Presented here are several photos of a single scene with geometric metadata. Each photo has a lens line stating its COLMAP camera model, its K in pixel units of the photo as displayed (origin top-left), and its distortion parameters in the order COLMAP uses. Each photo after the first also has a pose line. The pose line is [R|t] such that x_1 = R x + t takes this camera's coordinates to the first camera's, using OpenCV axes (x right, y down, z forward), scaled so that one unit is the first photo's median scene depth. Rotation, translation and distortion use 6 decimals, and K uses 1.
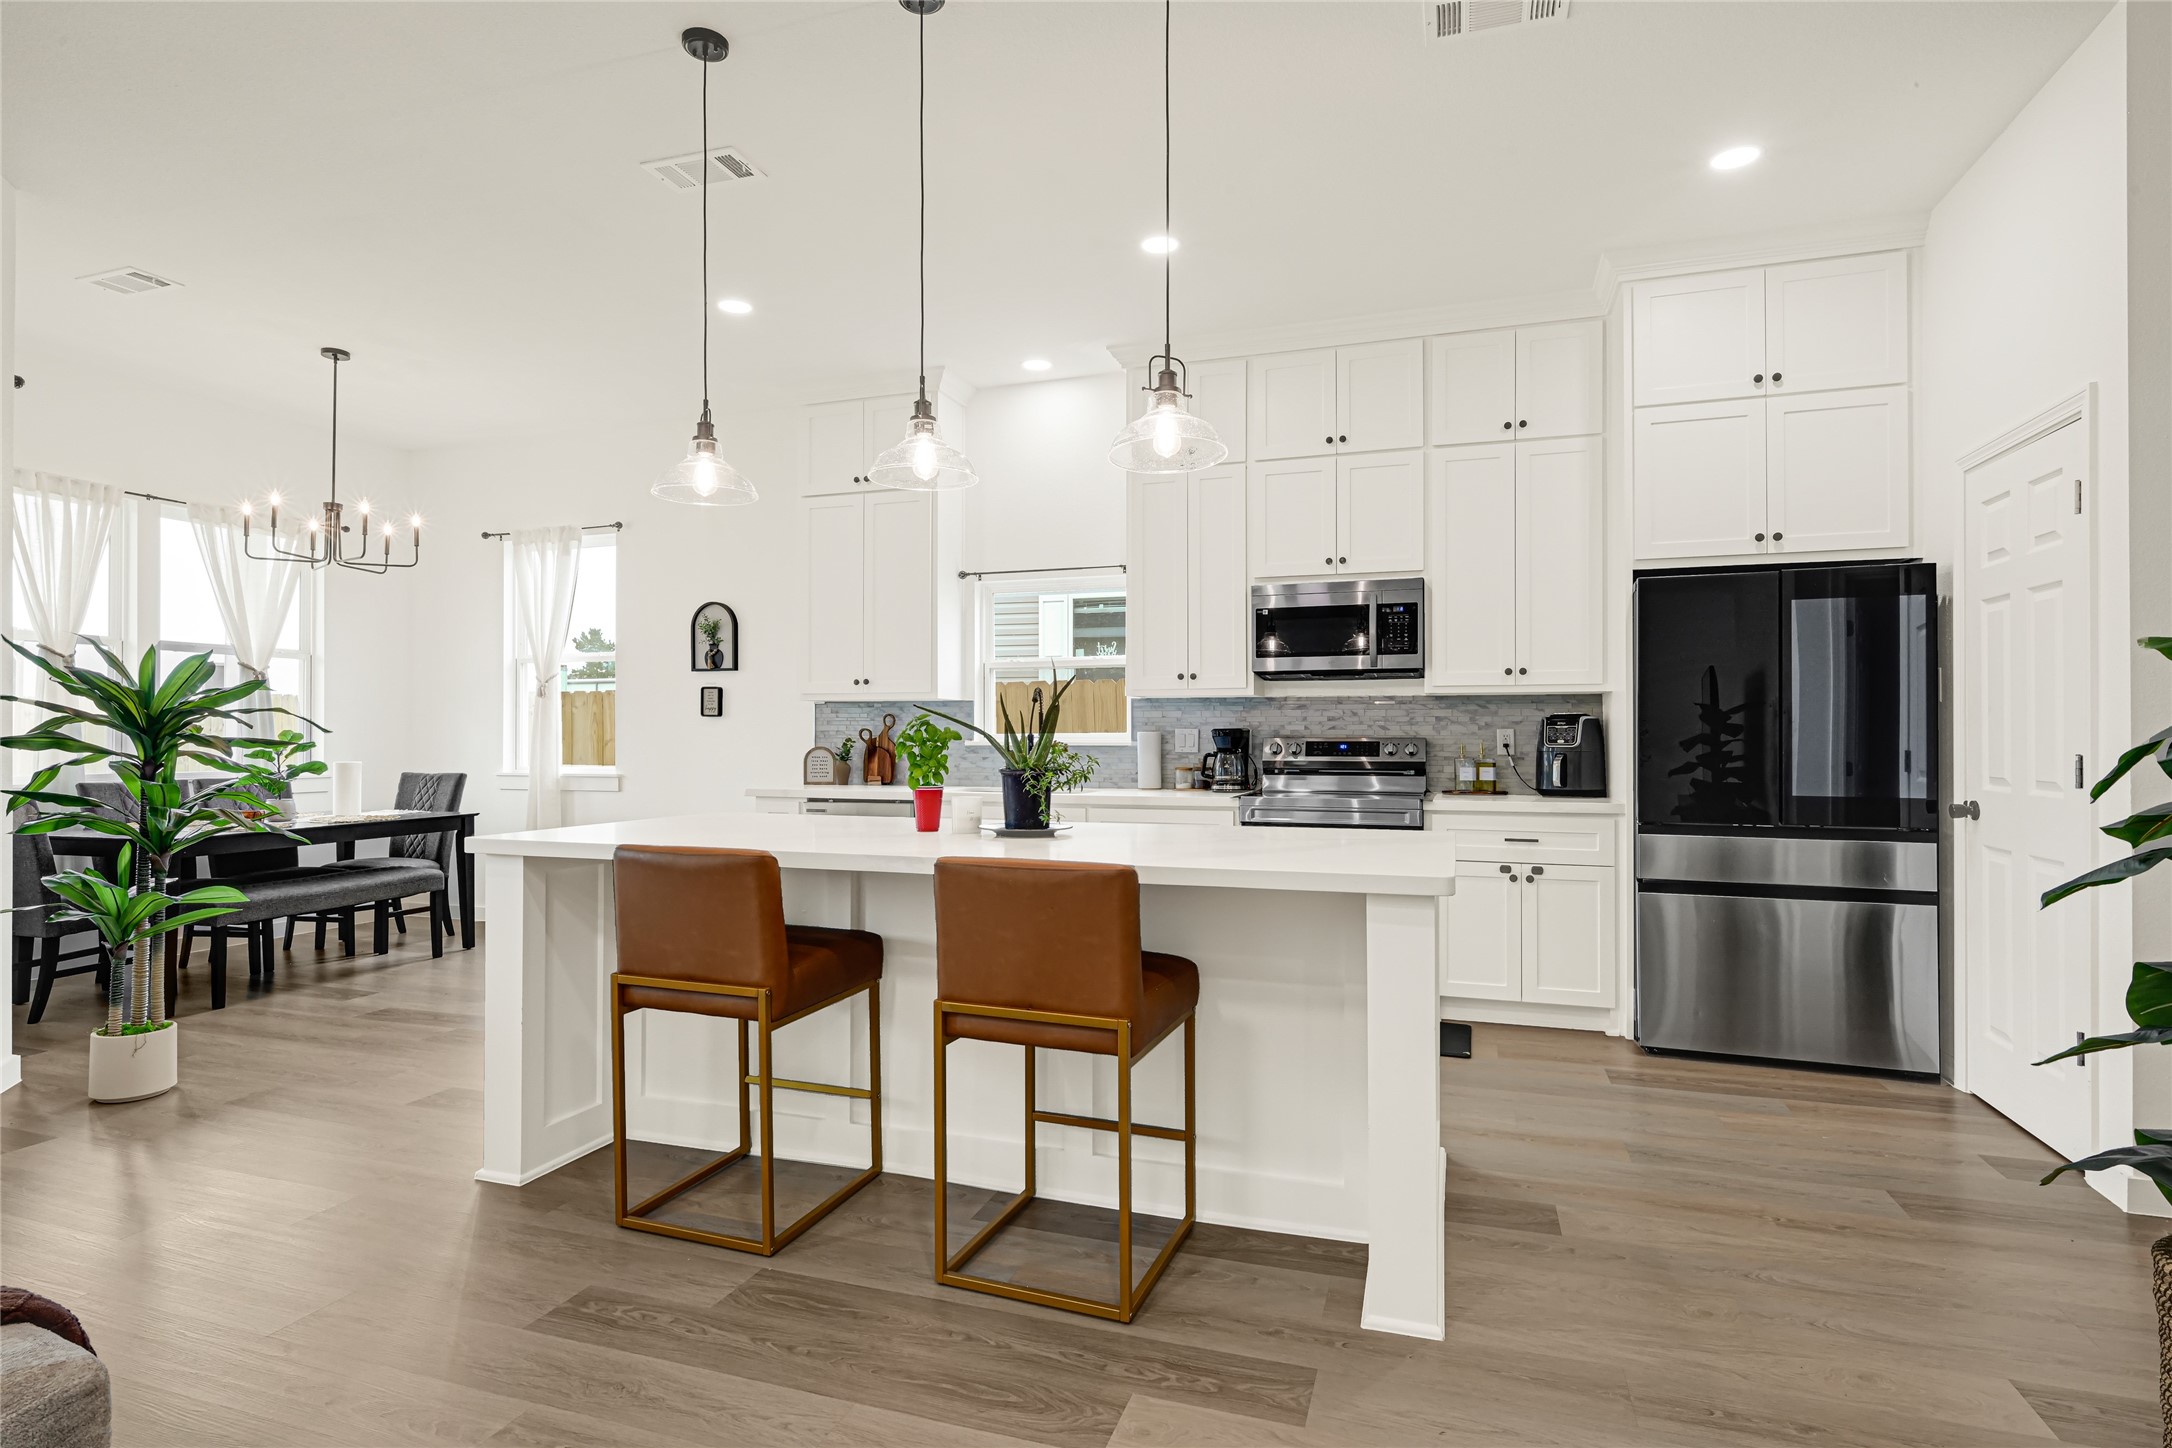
lens RADIAL K [[1100.4, 0, 1086.0], [0, 1100.4, 724.0], [0, 0, 1]] dist [0.004930, 0.000505]
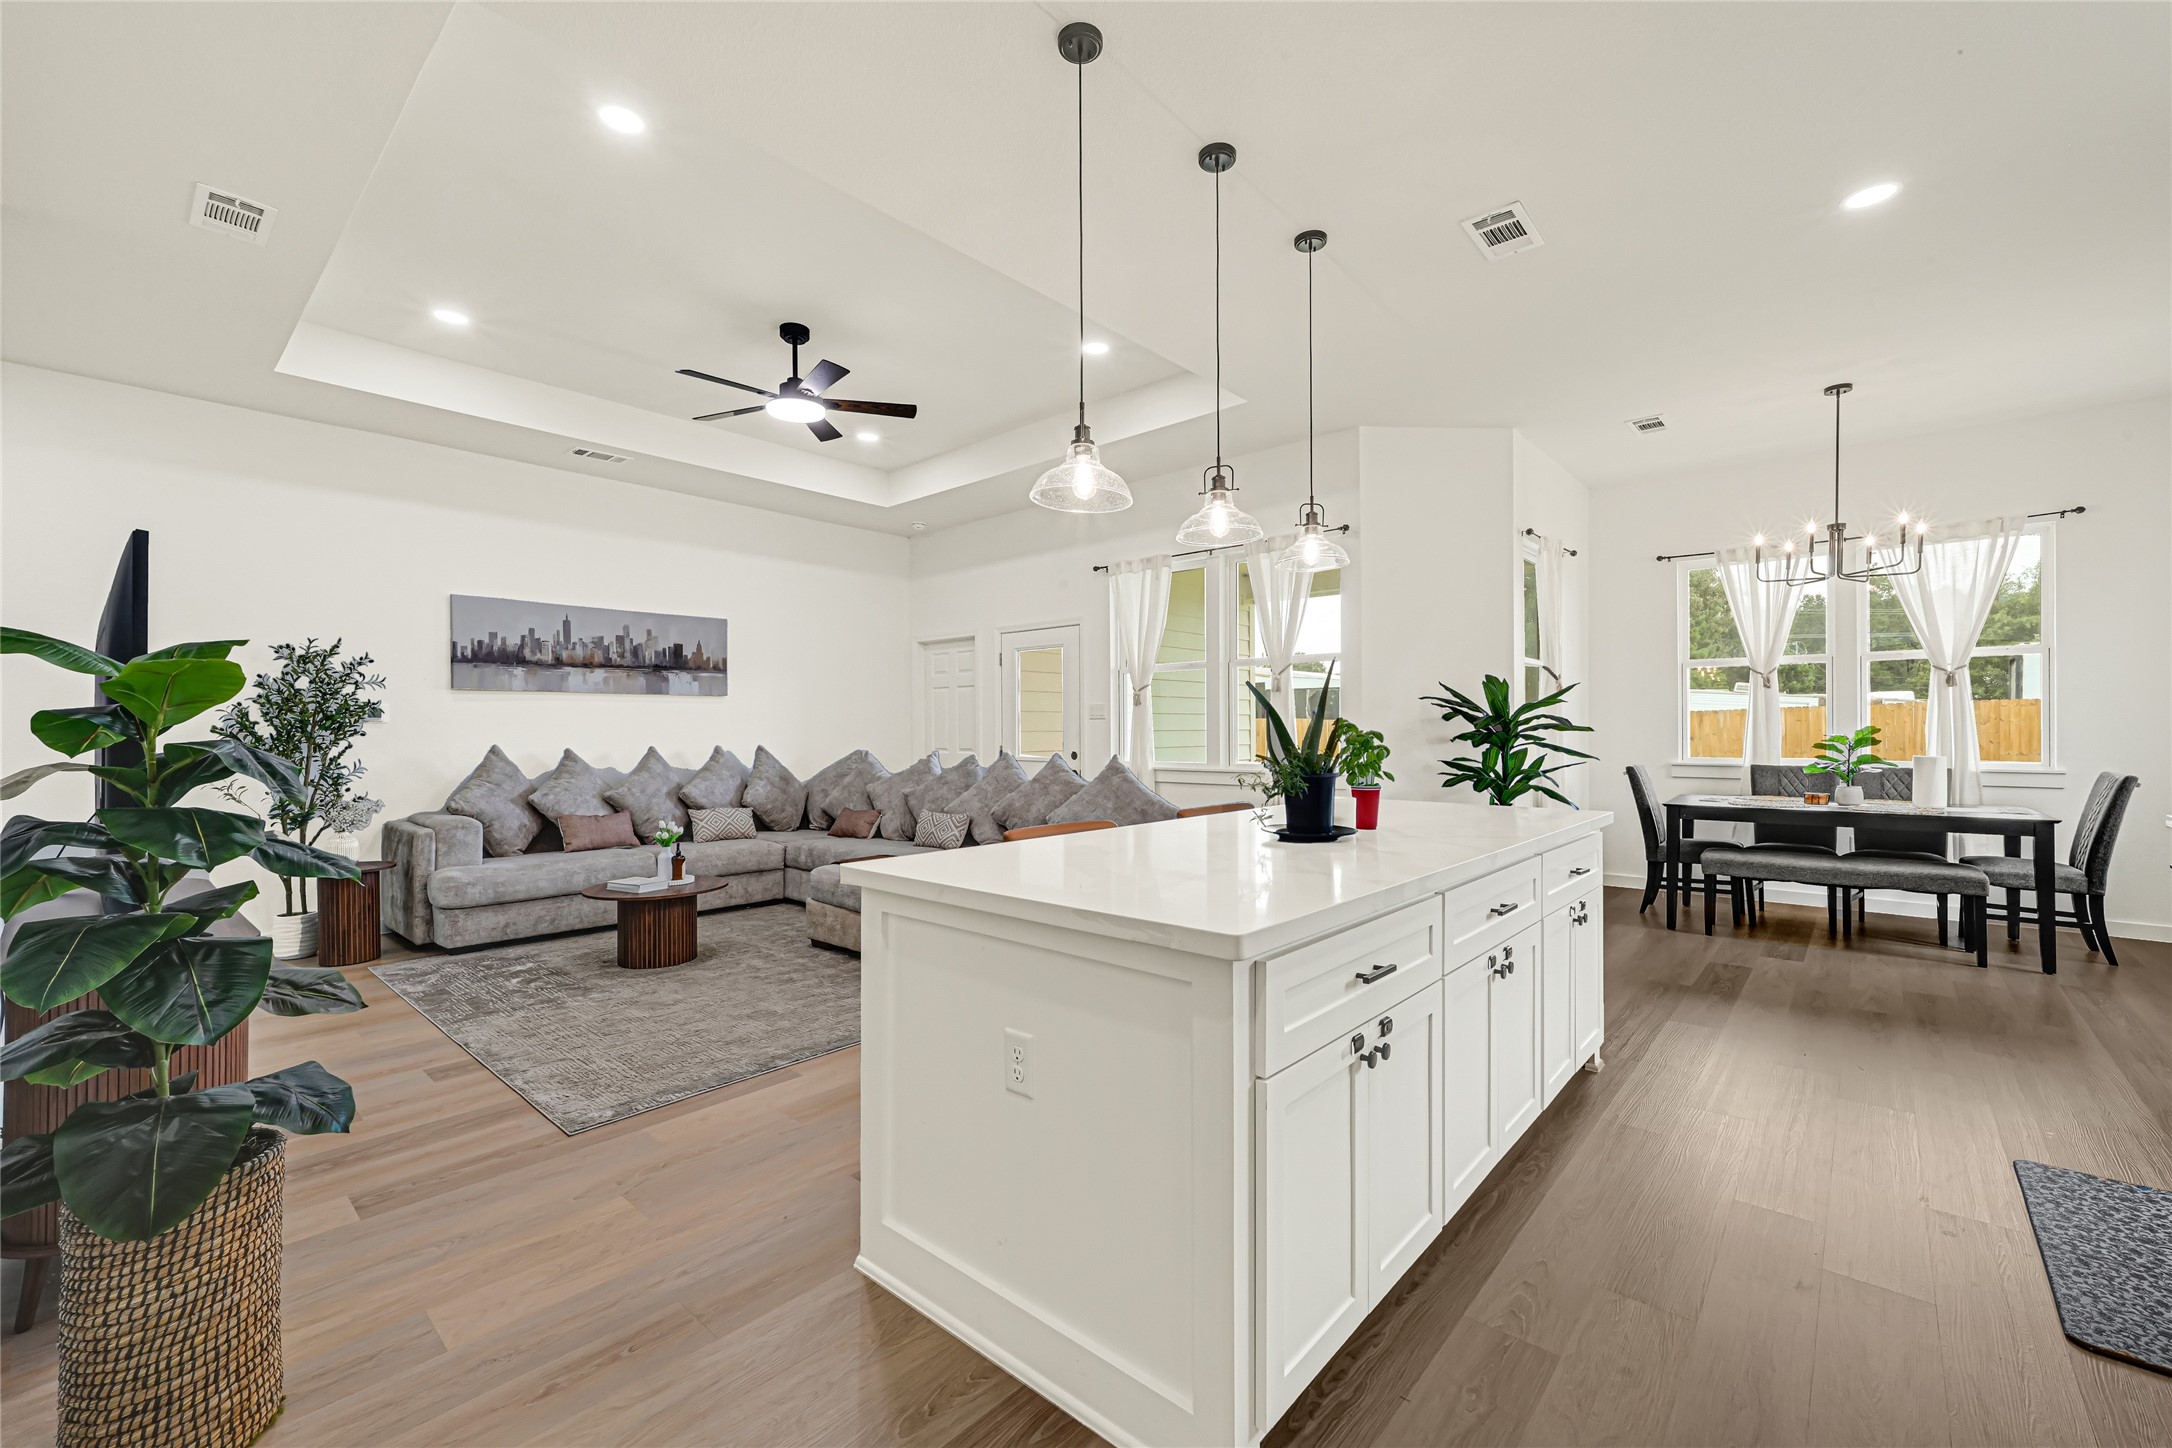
lens RADIAL K [[880.5, 0, 1093.3], [0, 880.5, 727.5], [0, 0, 1]] dist [0.001813, 0.000248]
pose [[-0.385970, 0.000016, -0.922511, 0.461204], [0.012901, 0.999902, -0.005380, 0.001573], [0.922421, -0.013978, -0.385932, 0.686076]]
